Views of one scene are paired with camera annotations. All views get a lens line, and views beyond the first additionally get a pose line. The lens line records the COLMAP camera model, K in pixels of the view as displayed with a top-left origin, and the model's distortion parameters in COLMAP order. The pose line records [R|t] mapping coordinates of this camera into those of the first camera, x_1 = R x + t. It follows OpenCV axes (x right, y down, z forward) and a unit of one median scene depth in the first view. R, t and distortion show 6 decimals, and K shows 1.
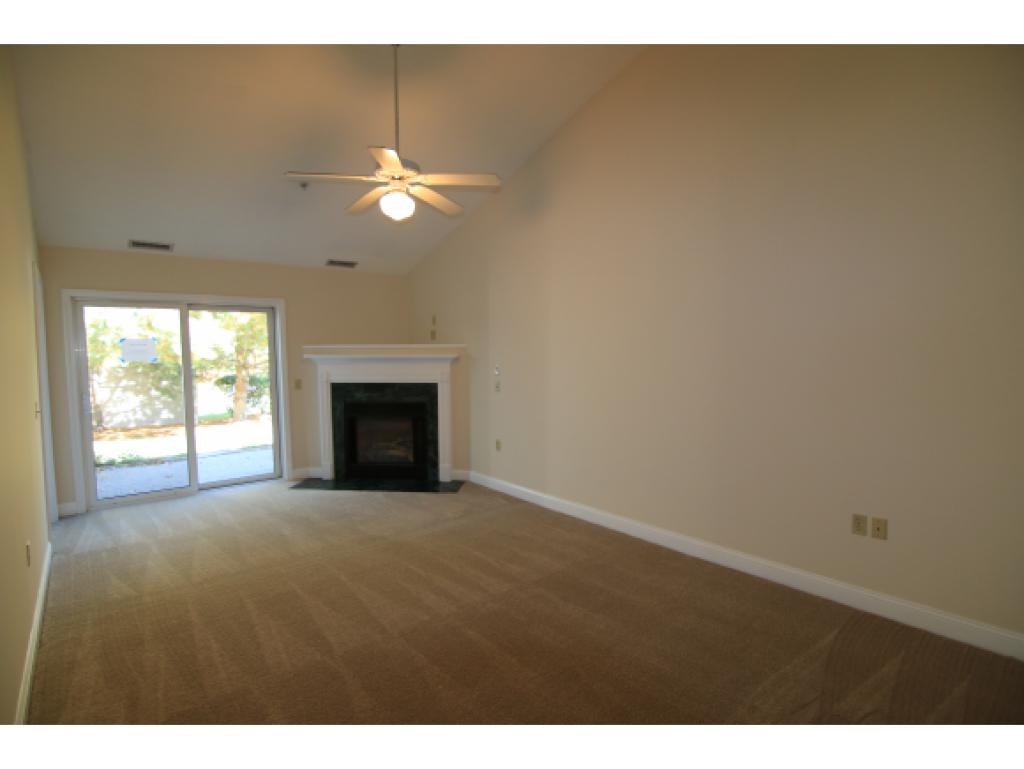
lens RADIAL K [[515.3, 0, 510.5], [0, 515.3, 386.1], [0, 0, 1]] dist [-0.004074, -0.009244]
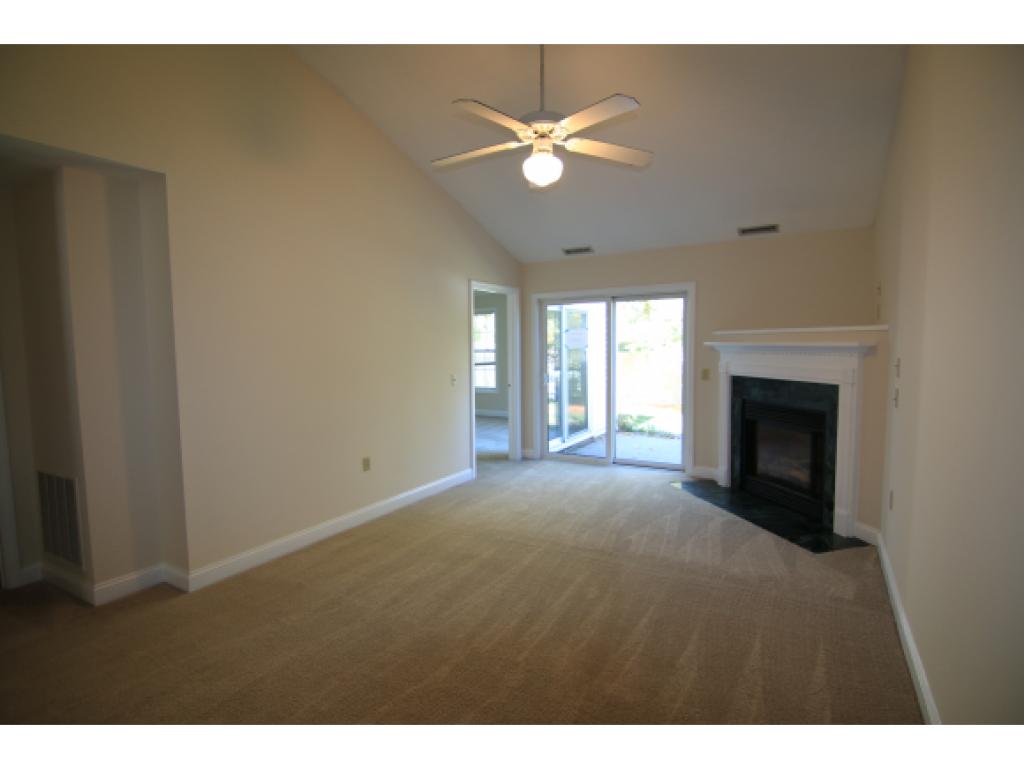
lens RADIAL K [[524.6, 0, 509.9], [0, 524.6, 381.3], [0, 0, 1]] dist [-0.000550, -0.000125]
pose [[0.328498, 0.070558, -0.941865, 0.353771], [-0.054926, 0.996945, 0.055527, -0.024326], [0.942906, 0.033492, 0.331370, 0.376773]]
